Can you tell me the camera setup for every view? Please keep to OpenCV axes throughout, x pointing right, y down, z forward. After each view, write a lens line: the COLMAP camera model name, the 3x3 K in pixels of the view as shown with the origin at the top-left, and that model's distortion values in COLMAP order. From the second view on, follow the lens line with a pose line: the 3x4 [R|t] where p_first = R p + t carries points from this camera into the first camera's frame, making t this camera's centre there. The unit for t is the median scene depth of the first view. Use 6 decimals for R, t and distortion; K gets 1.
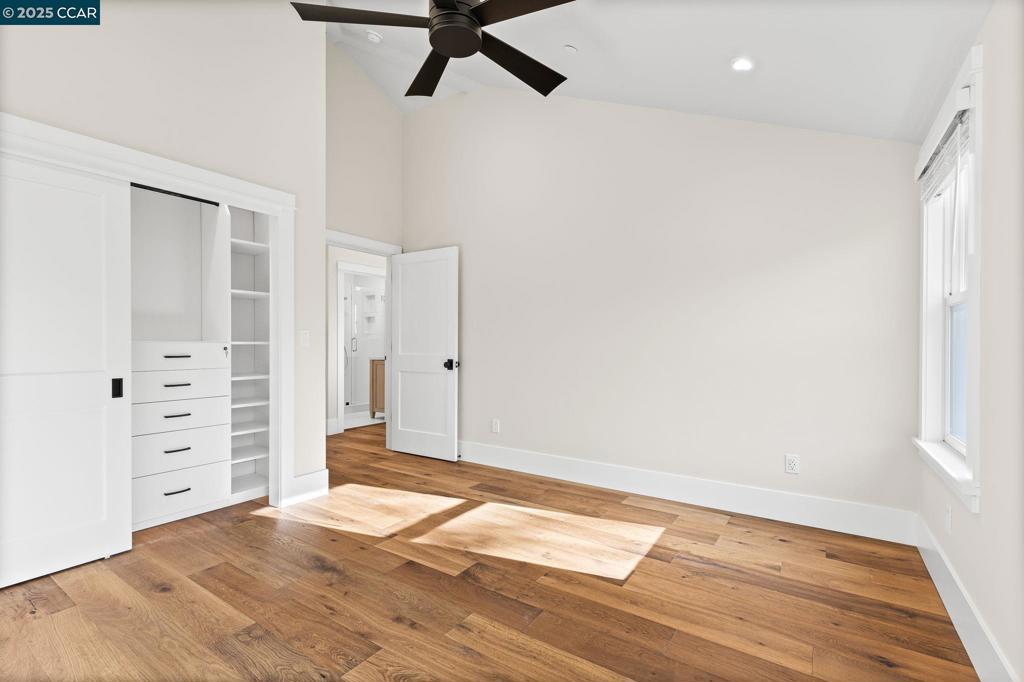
lens RADIAL K [[460.9, 0, 514.5], [0, 460.9, 344.2], [0, 0, 1]] dist [0.005383, -0.000406]
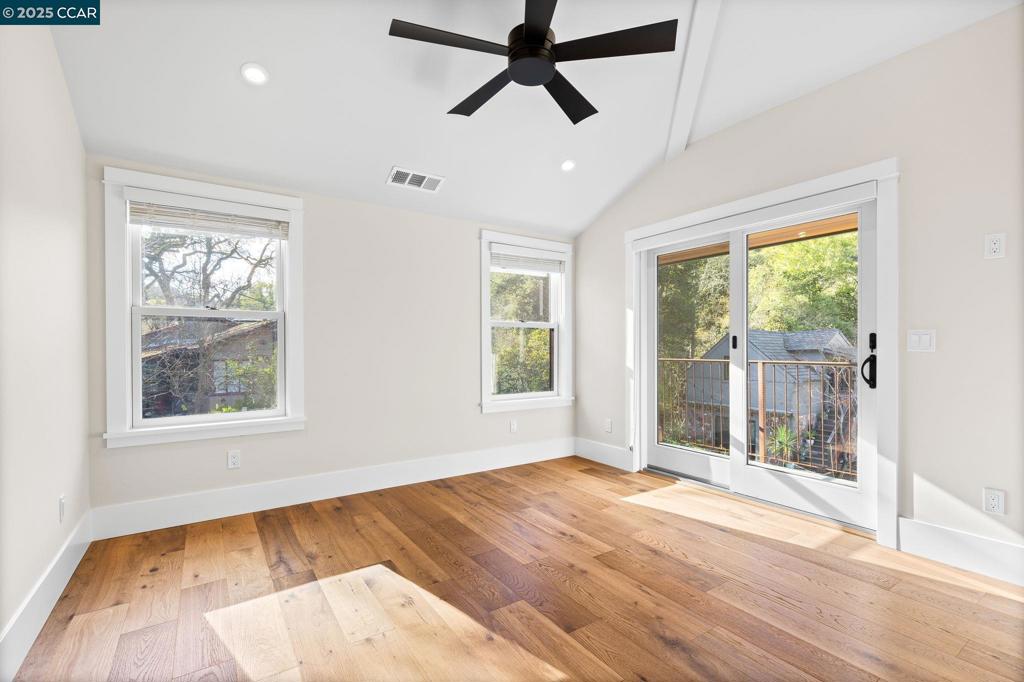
lens RADIAL K [[460.9, 0, 514.5], [0, 460.9, 344.2], [0, 0, 1]] dist [0.005383, -0.000406]
pose [[-0.926641, -0.000760, 0.375946, -0.452018], [-0.002005, 0.999994, -0.002921, -0.003540], [-0.375942, -0.003460, -0.926637, 1.835088]]
